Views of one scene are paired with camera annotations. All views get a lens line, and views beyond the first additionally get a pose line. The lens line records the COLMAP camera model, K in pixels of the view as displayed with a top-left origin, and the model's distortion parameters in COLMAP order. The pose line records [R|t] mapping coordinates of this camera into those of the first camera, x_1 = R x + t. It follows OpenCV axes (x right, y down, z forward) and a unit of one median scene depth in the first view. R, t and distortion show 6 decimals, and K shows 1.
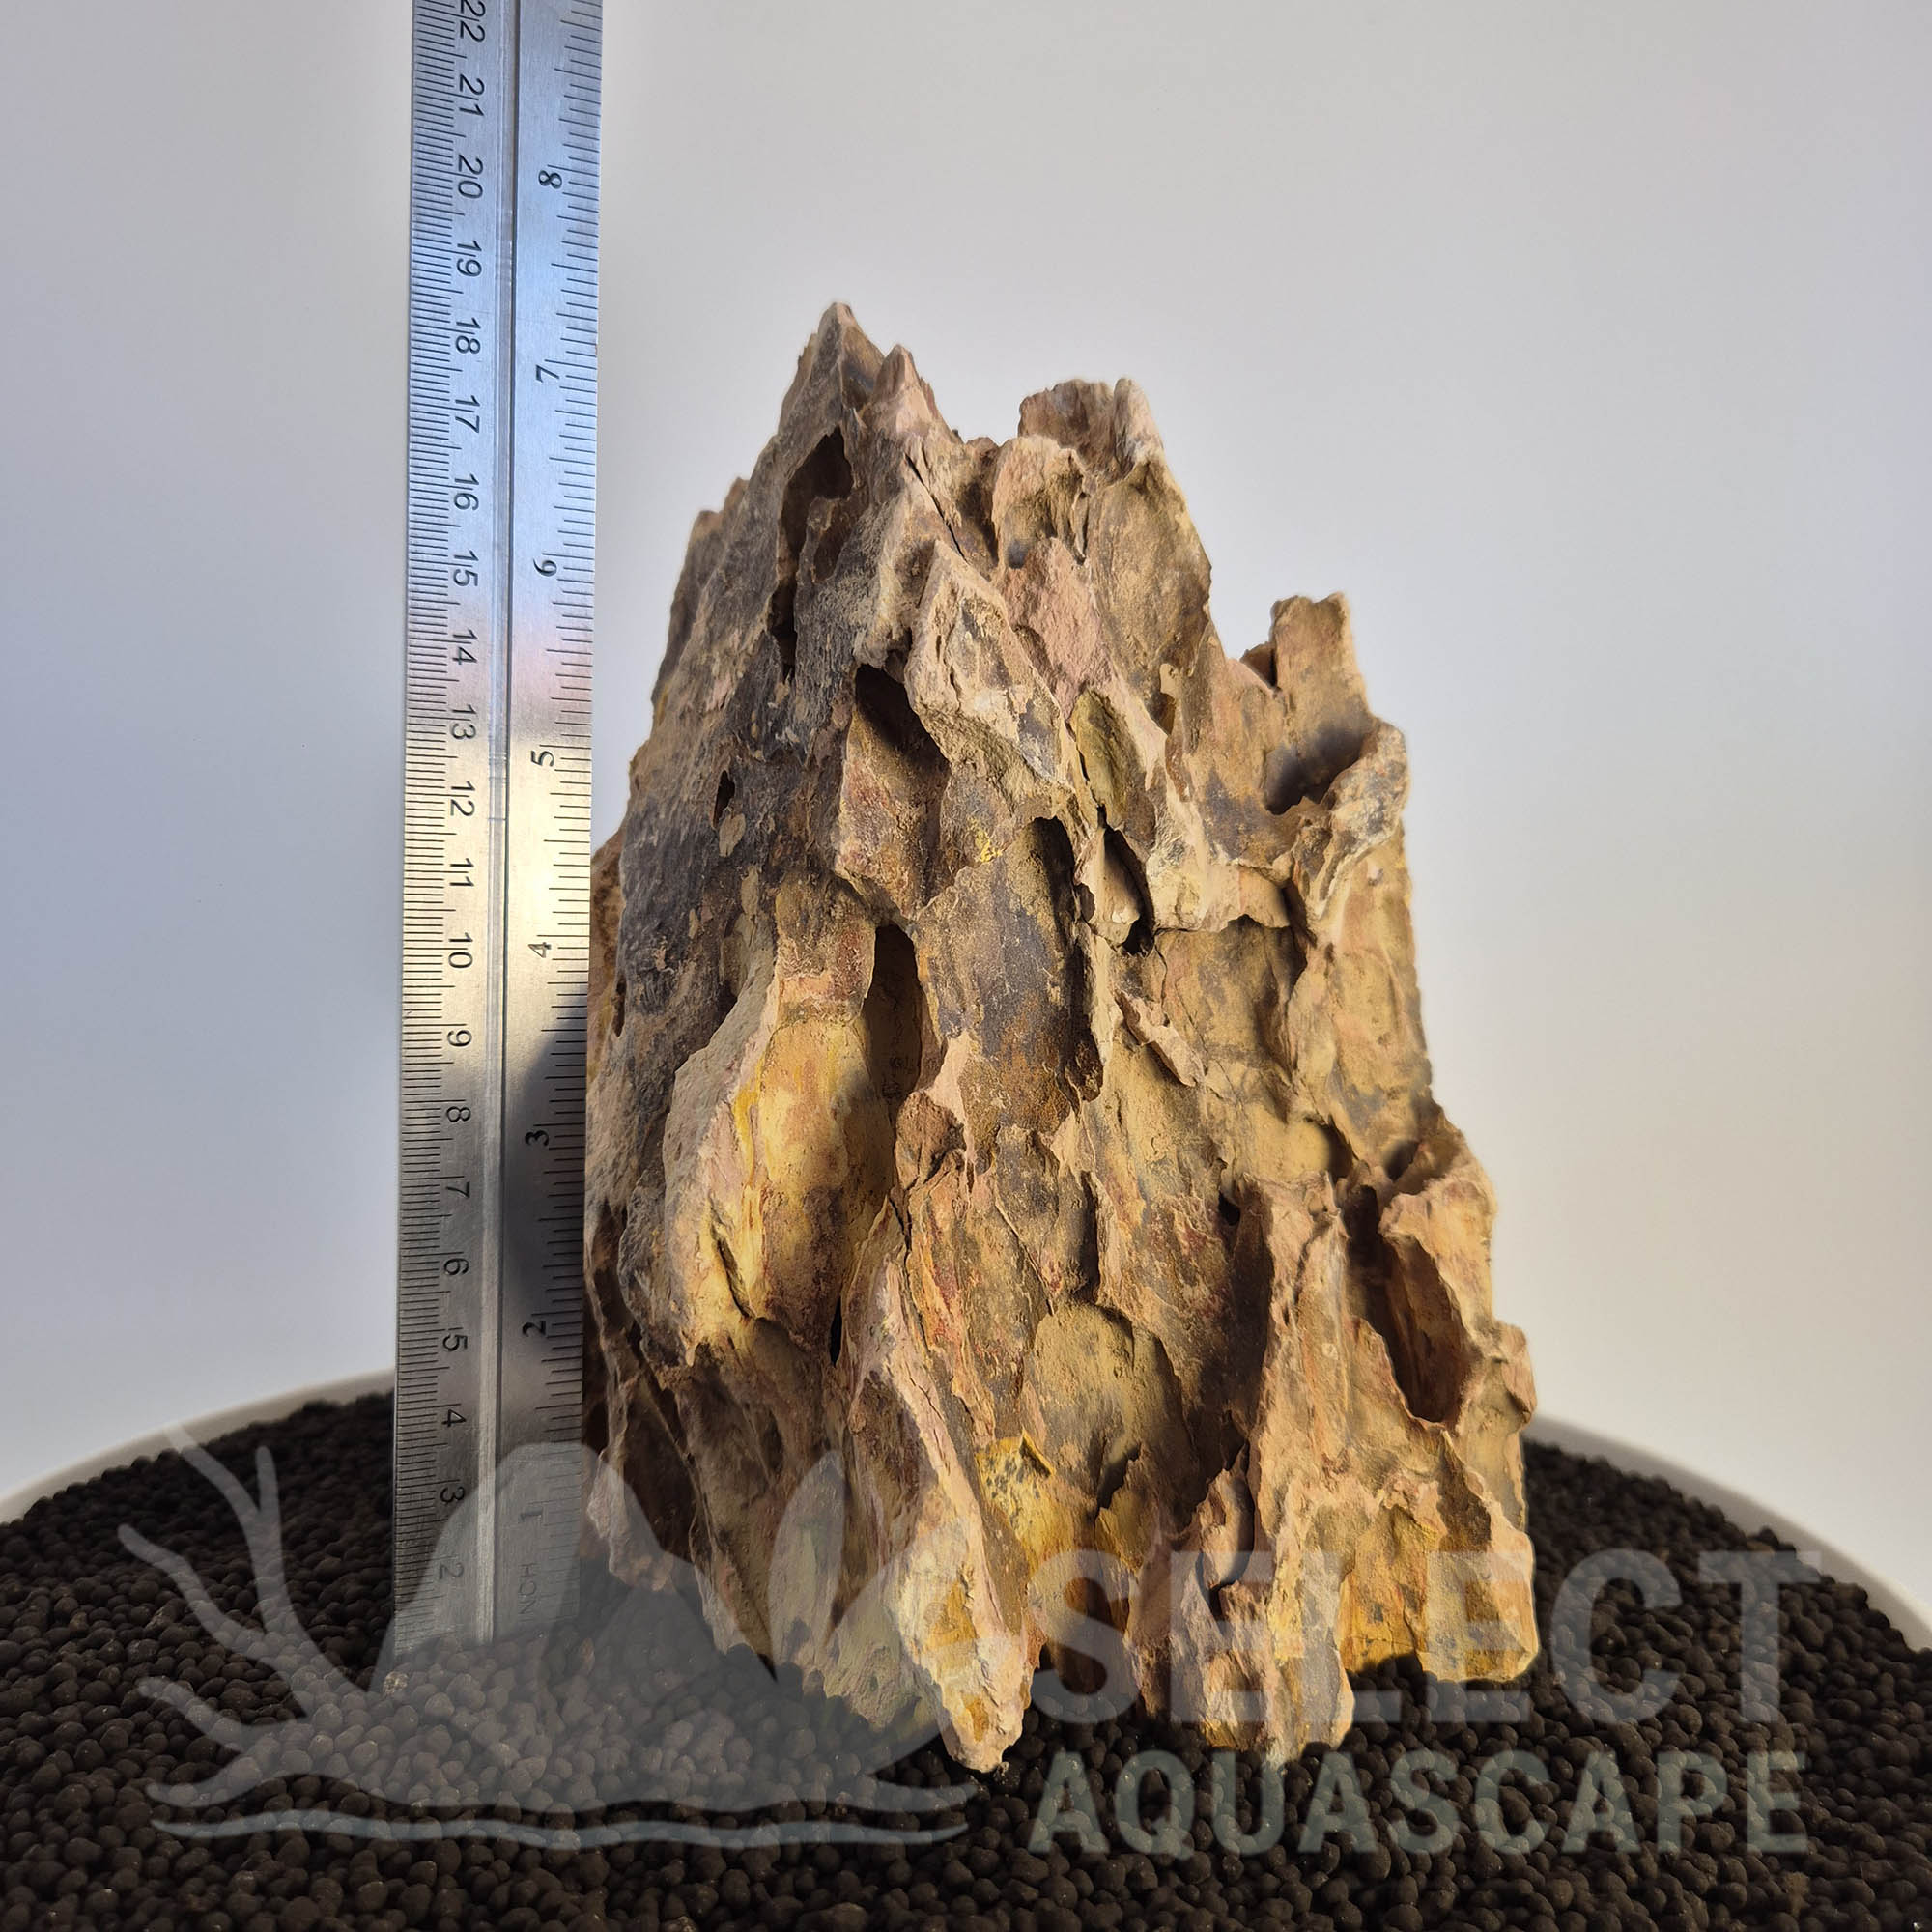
lens RADIAL K [[1798.6, 0, 953.5], [0, 1798.6, 961.5], [0, 0, 1]] dist [0.008681, 0.000000]
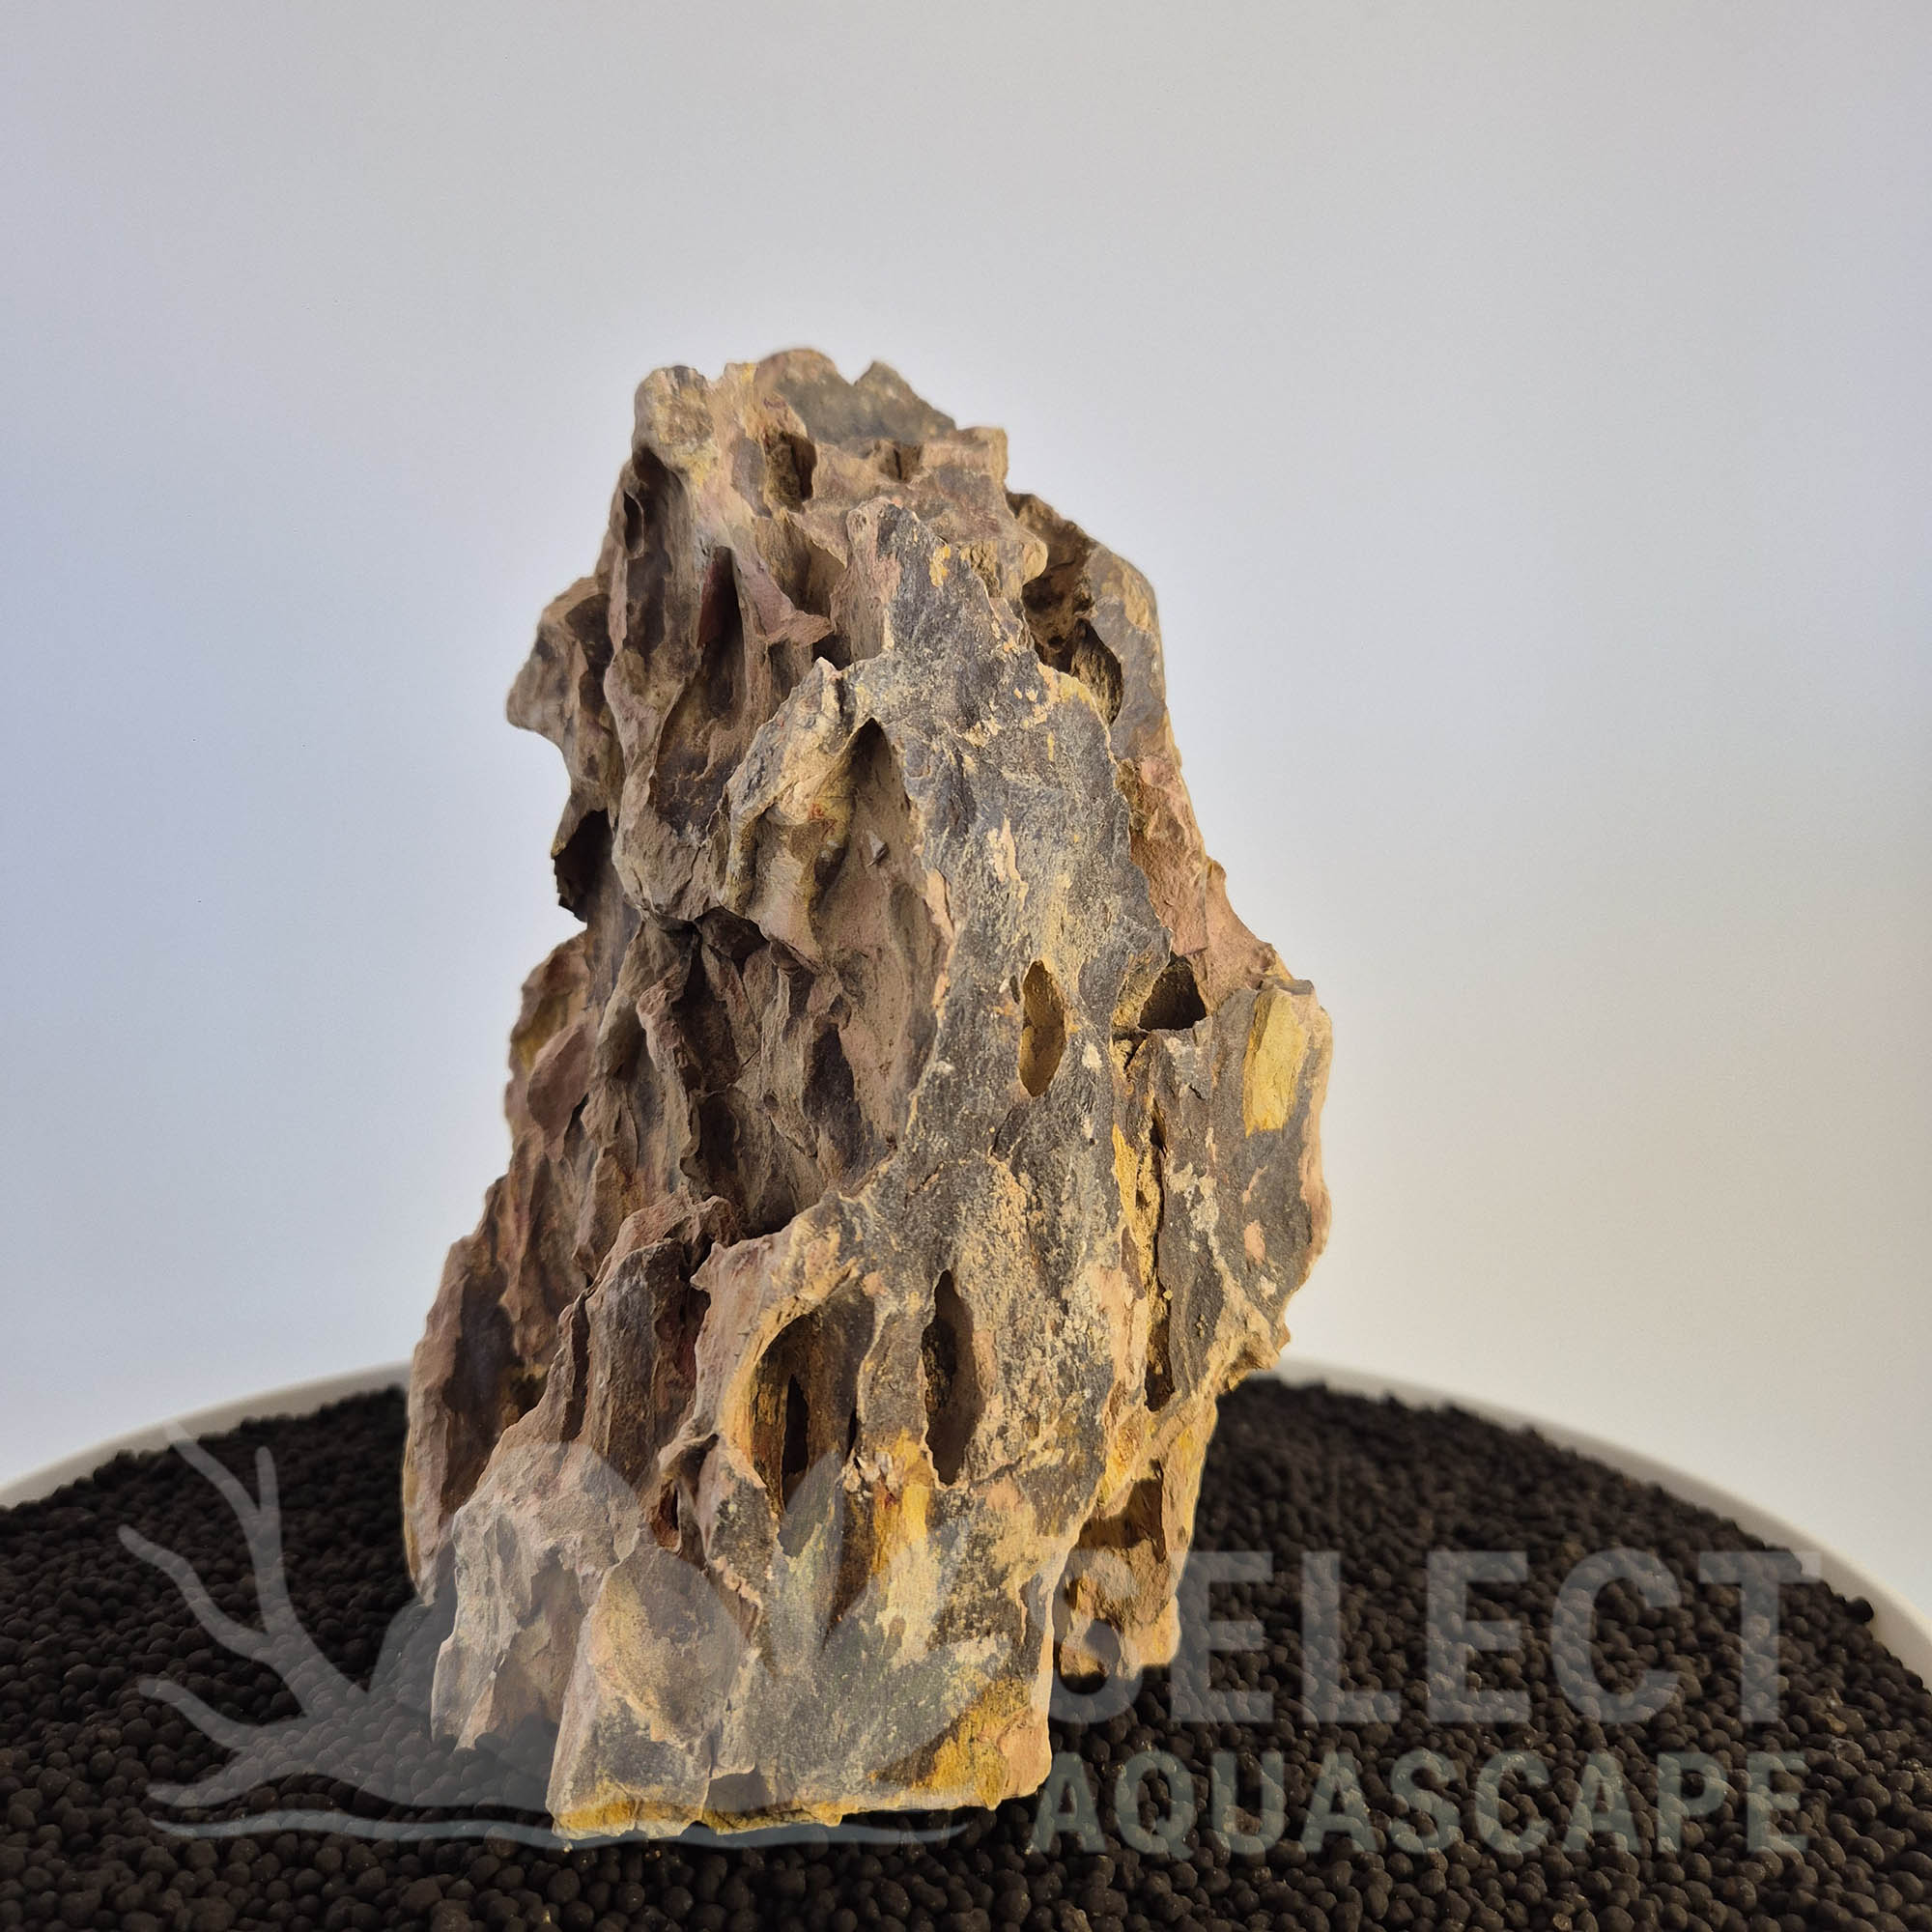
lens RADIAL K [[1798.6, 0, 962.4], [0, 1798.6, 958.1], [0, 0, 1]] dist [0.008681, 0.000000]
pose [[0.148653, 0.020248, -0.988682, 1.126135], [-0.053168, 0.998508, 0.012455, -0.016017], [0.987459, 0.050715, 0.149507, 1.034723]]
